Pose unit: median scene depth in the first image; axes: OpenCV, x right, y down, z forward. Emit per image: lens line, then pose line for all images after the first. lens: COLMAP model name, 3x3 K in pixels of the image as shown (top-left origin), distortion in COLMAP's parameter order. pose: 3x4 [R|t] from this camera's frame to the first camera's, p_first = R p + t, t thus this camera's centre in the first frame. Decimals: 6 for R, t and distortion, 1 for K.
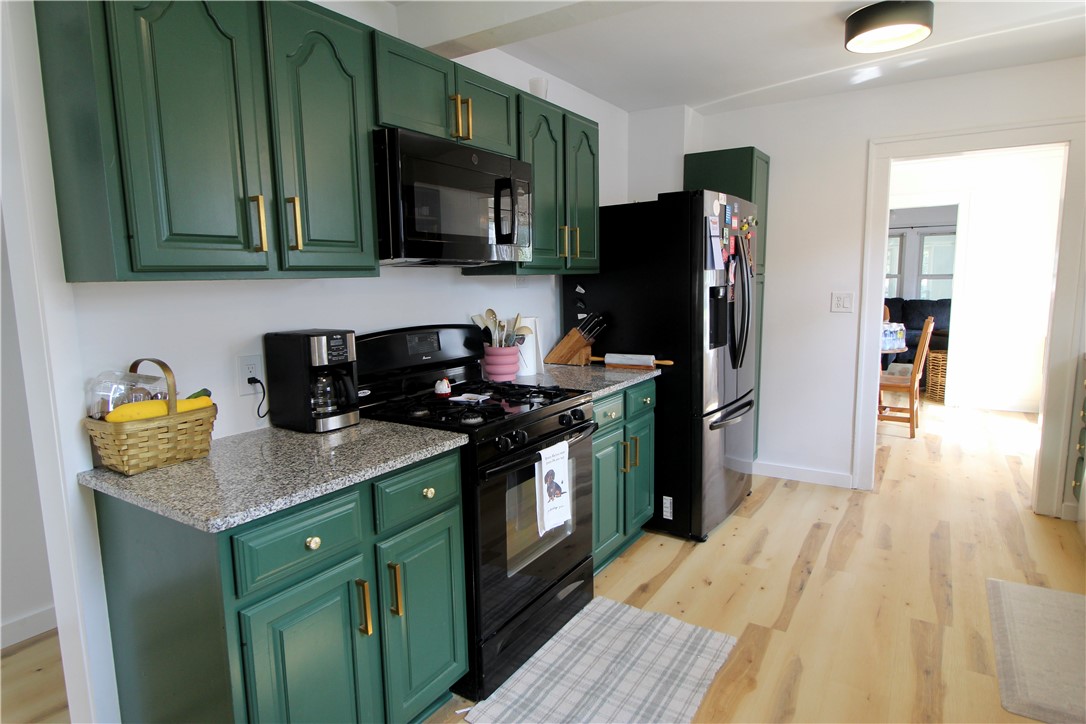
lens RADIAL K [[615.5, 0, 543.0], [0, 615.5, 362.0], [0, 0, 1]] dist [-0.001666, -0.000884]
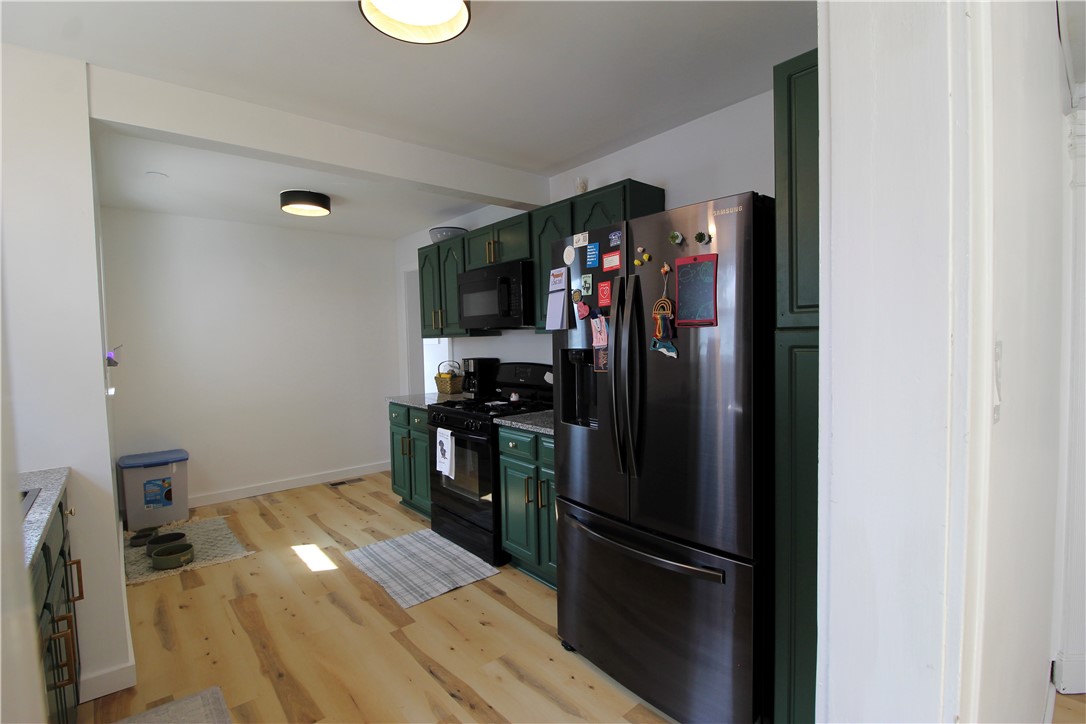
lens RADIAL K [[504.5, 0, 543.0], [0, 504.5, 362.0], [0, 0, 1]] dist [-0.017552, -0.000547]
pose [[-0.287359, 0.065893, -0.955554, 1.261045], [-0.107264, 0.989142, 0.100466, -0.226839], [0.951798, 0.131367, -0.277171, 1.549177]]
